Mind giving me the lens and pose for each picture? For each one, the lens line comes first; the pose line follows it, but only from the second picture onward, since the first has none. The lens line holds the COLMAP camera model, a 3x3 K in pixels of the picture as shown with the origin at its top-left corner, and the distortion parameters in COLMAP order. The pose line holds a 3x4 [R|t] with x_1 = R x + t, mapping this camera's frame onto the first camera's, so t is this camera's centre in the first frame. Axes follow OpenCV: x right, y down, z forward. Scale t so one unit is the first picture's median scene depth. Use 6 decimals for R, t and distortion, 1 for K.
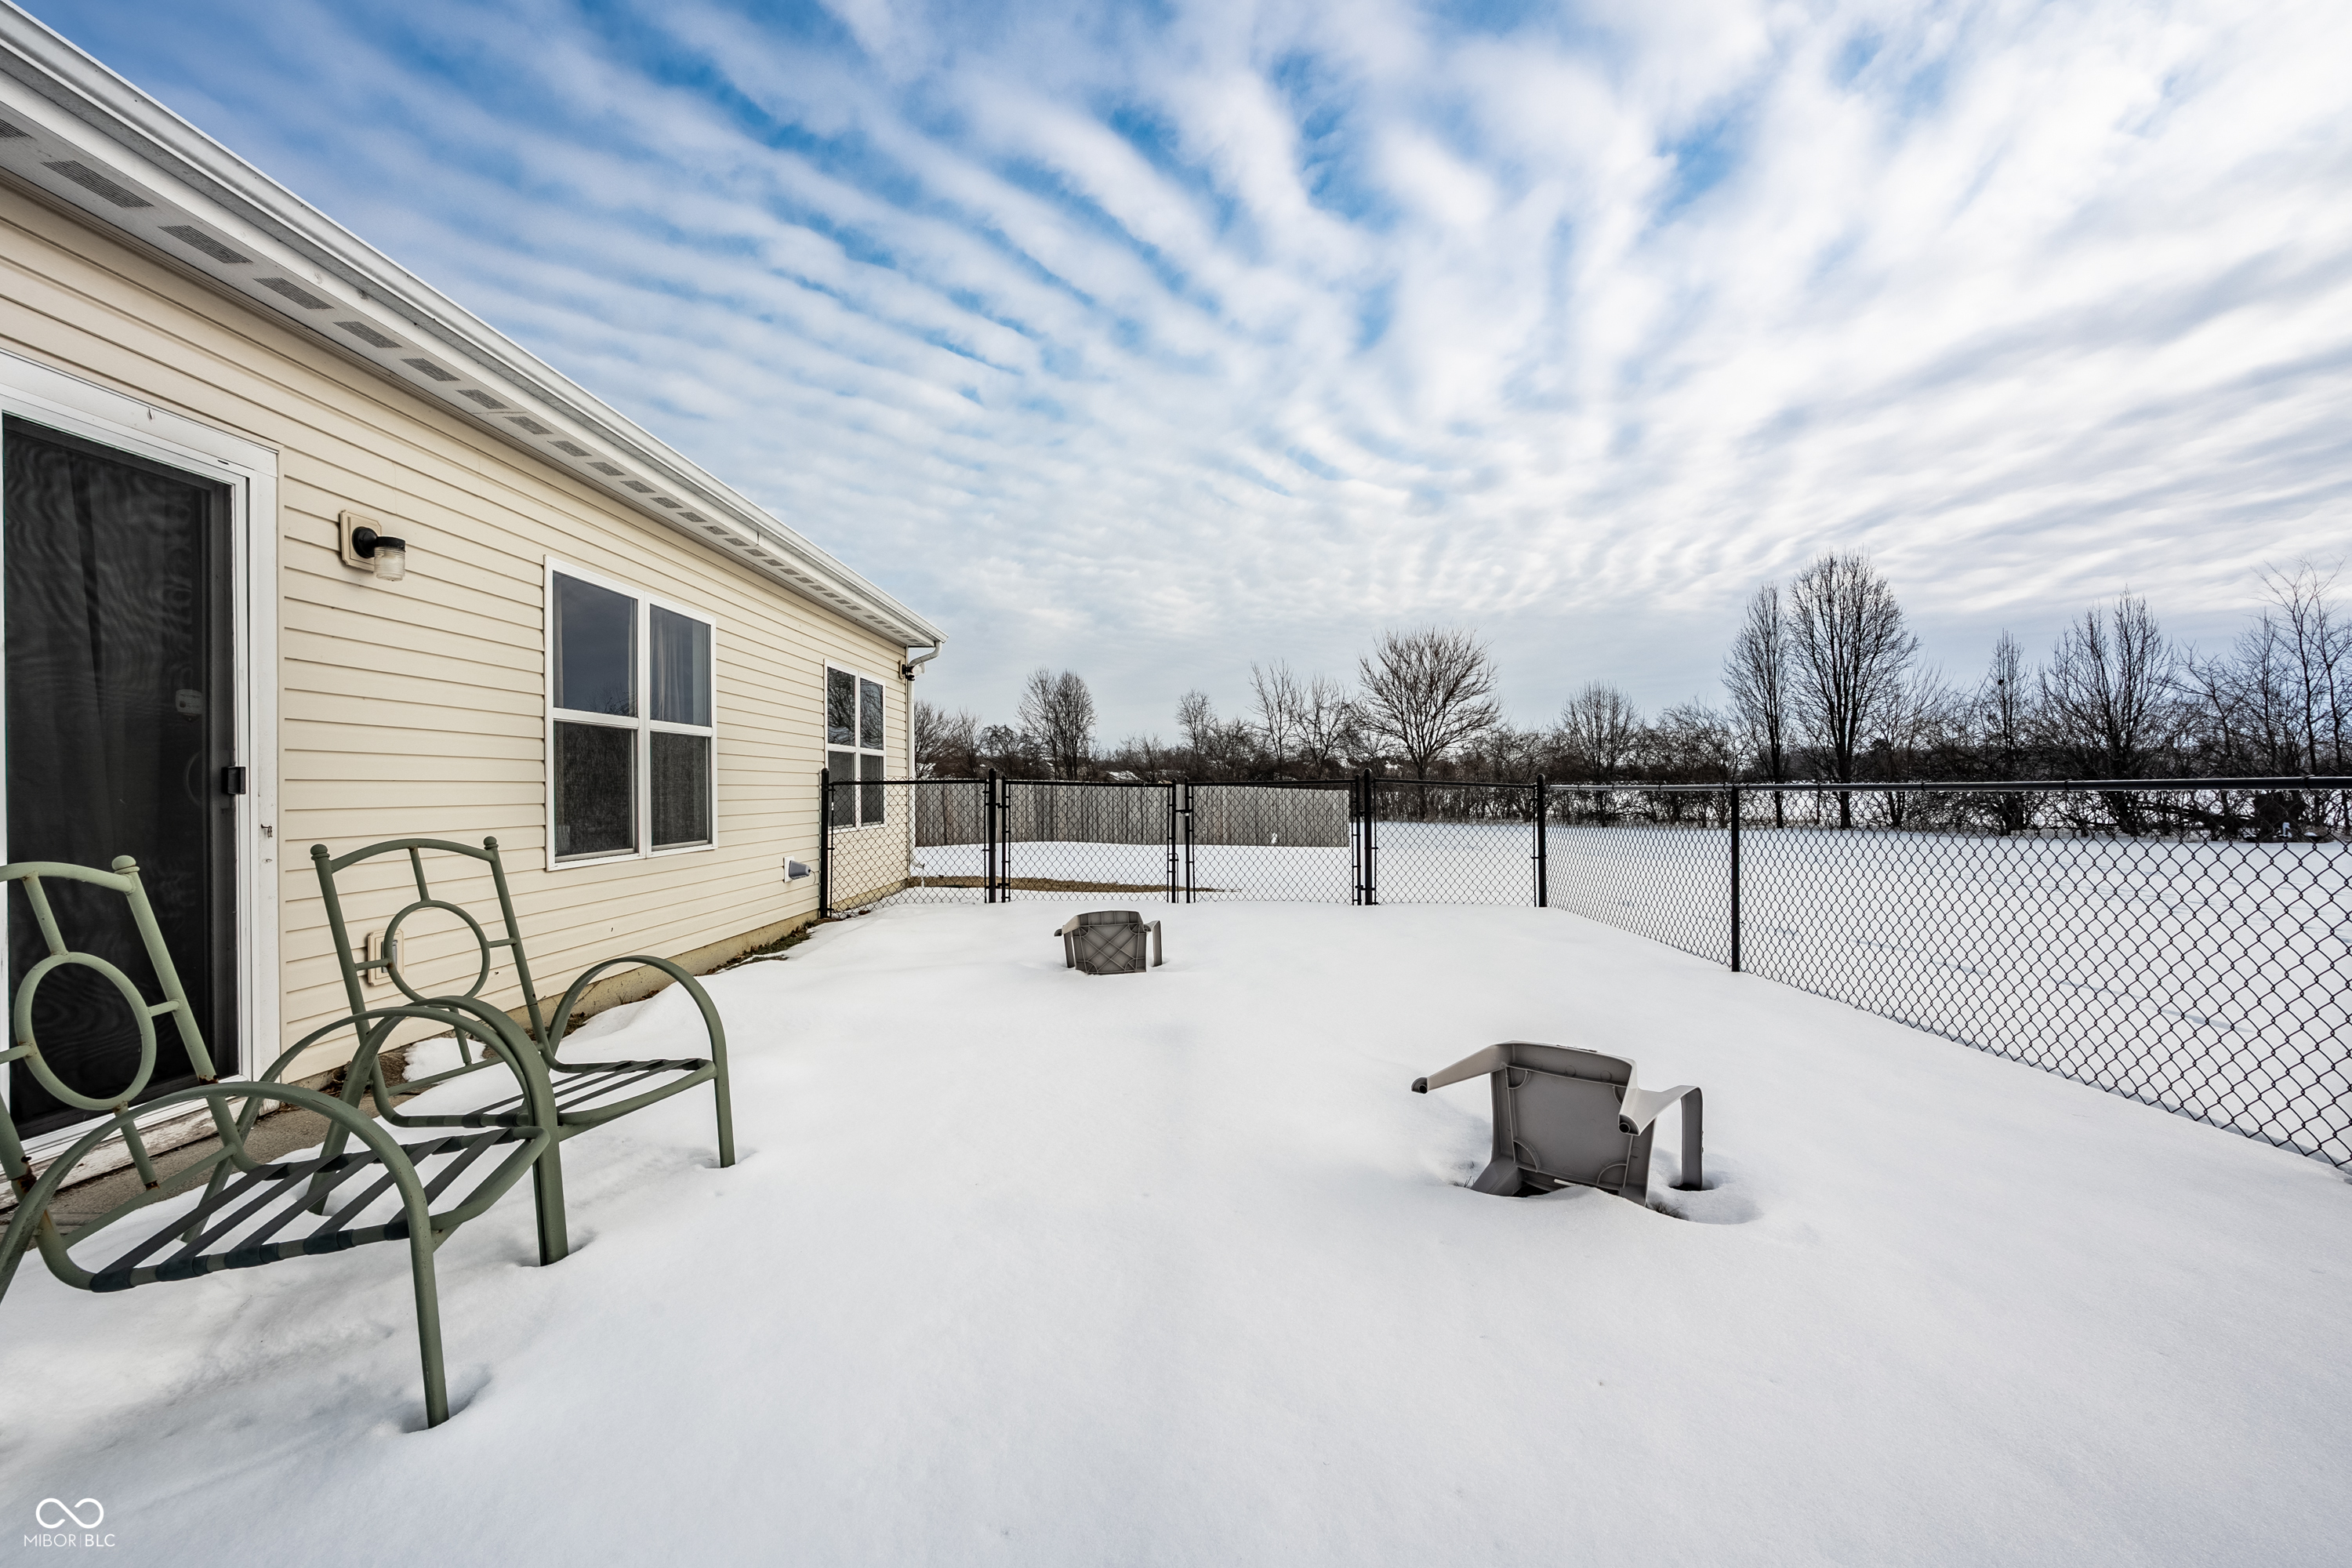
lens RADIAL K [[1043.7, 0, 1168.7], [0, 1043.7, 782.6], [0, 0, 1]] dist [-0.004465, 0.001046]
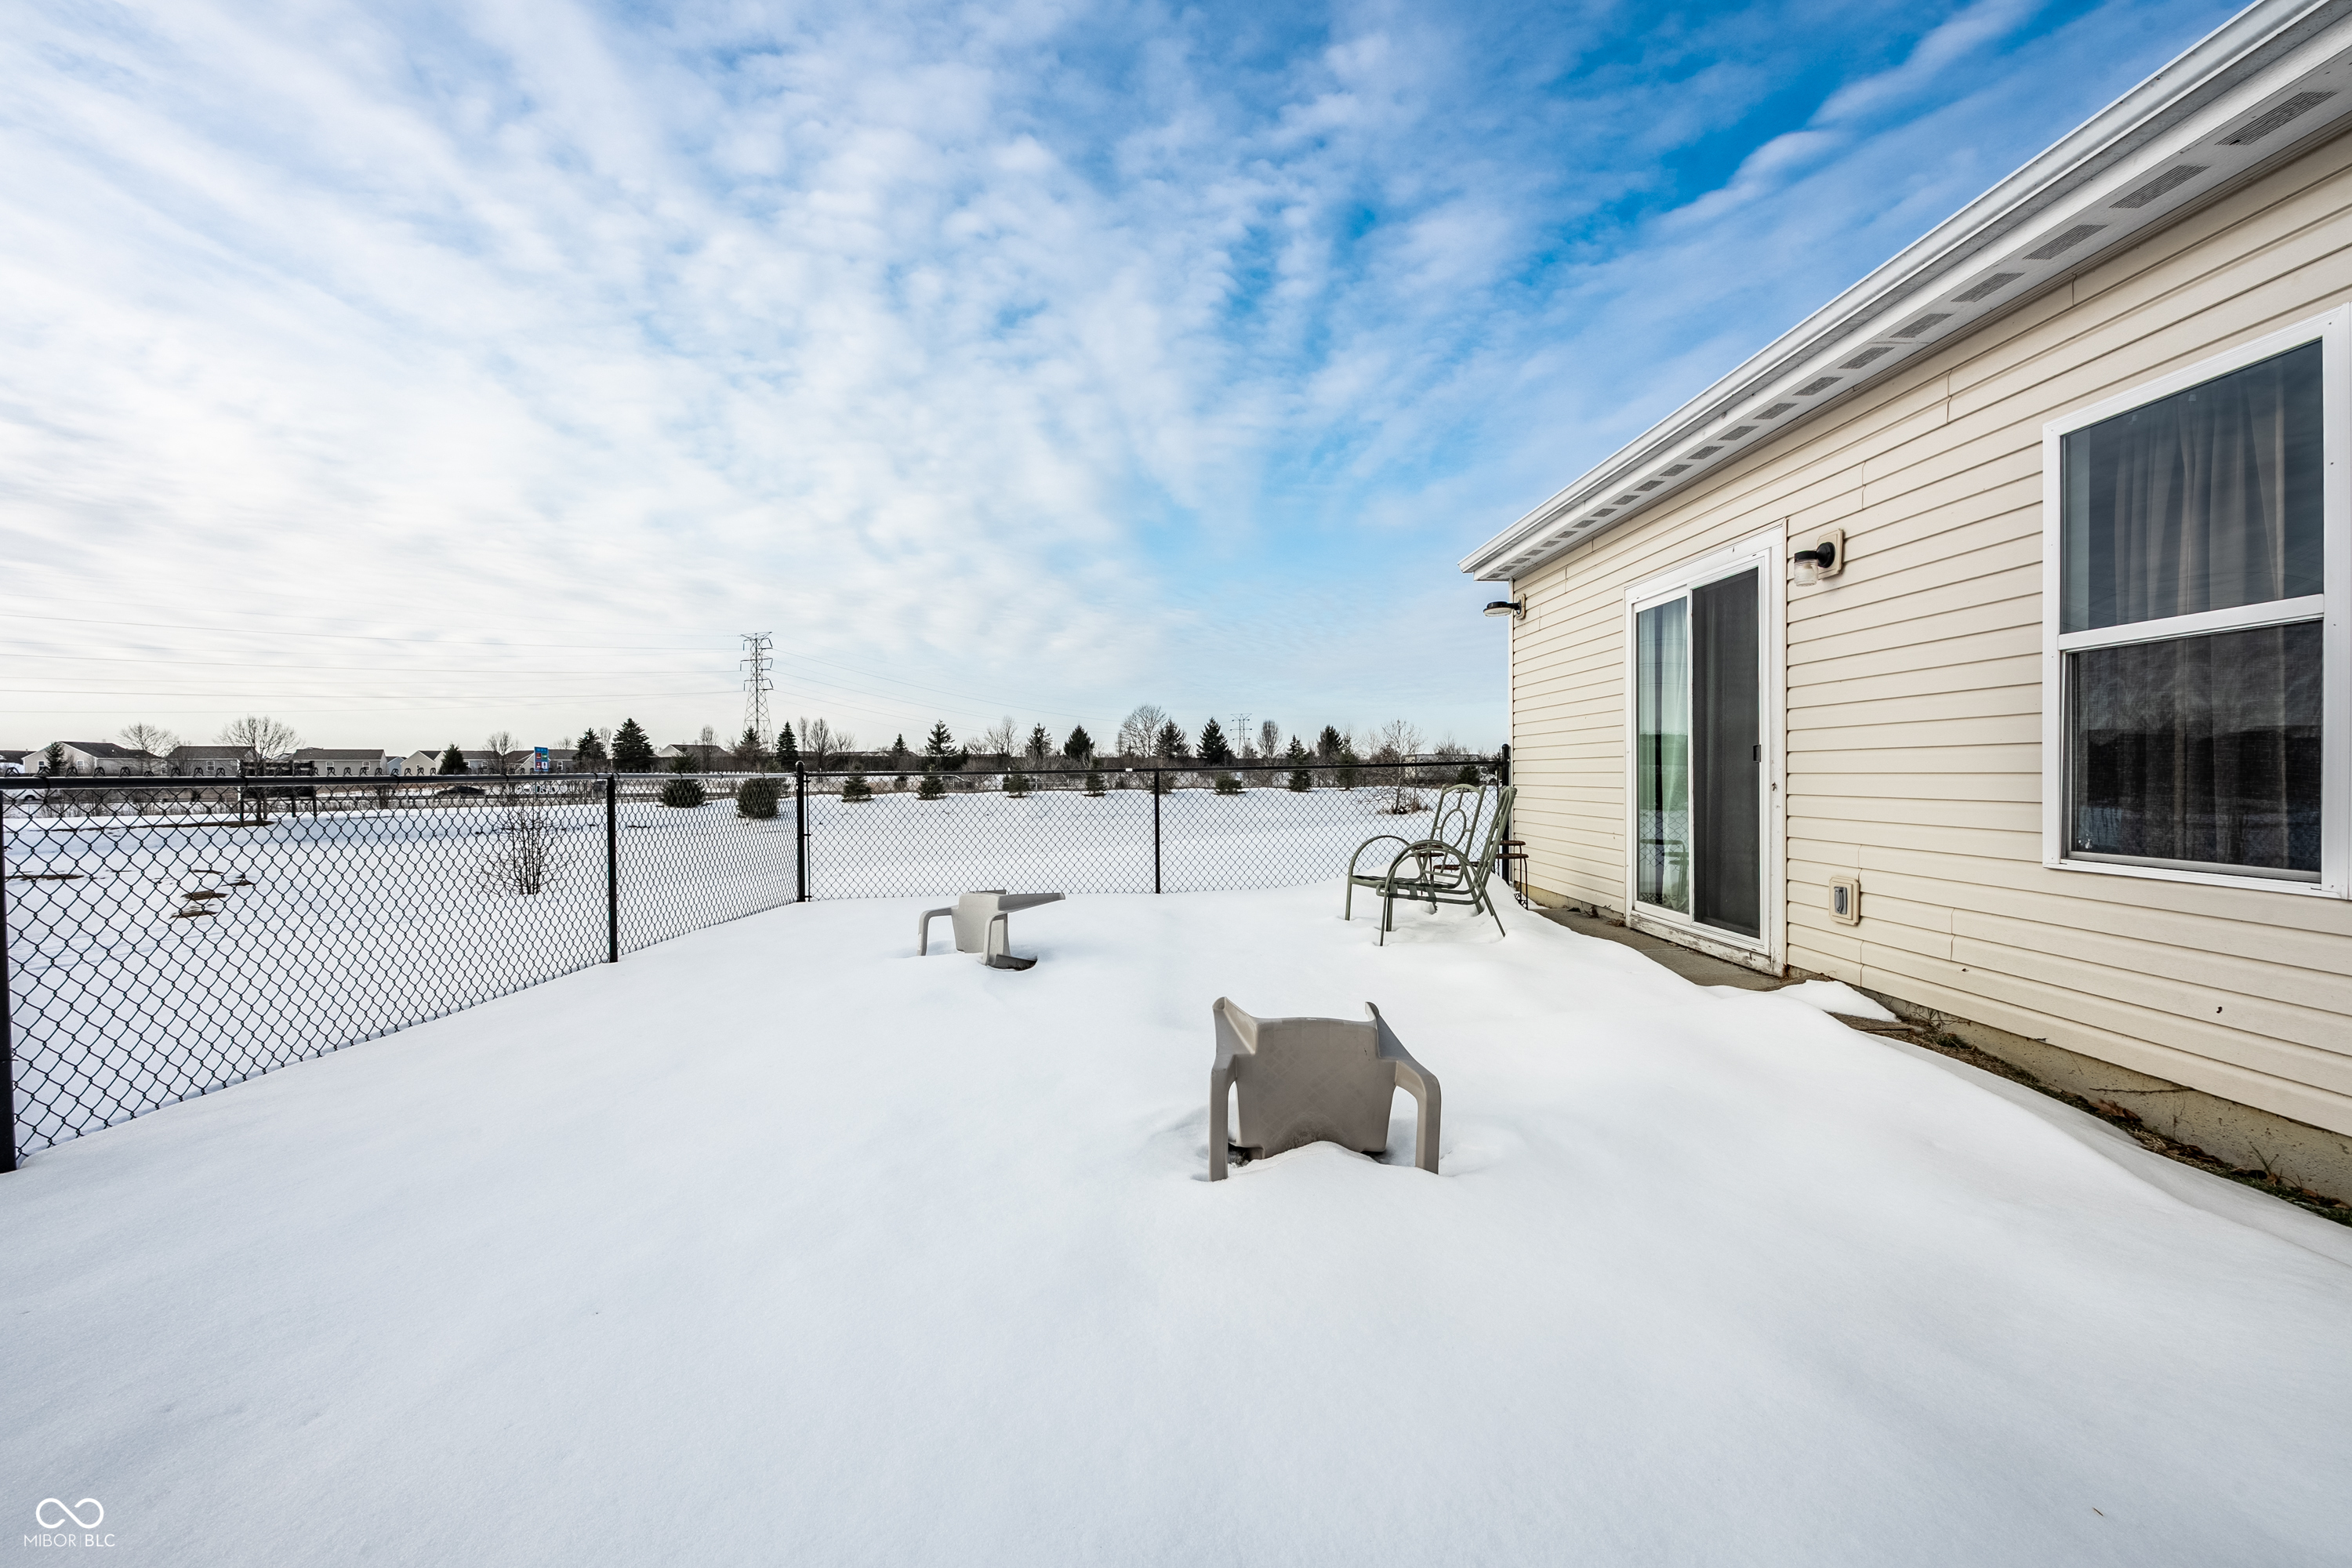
lens RADIAL K [[1043.7, 0, 1145.1], [0, 1043.7, 785.5], [0, 0, 1]] dist [-0.004465, 0.001046]
pose [[-0.999972, 0.006450, -0.003777, 0.023869], [0.006421, 0.999951, 0.007473, 0.019582], [0.003825, 0.007448, -0.999965, 1.705351]]
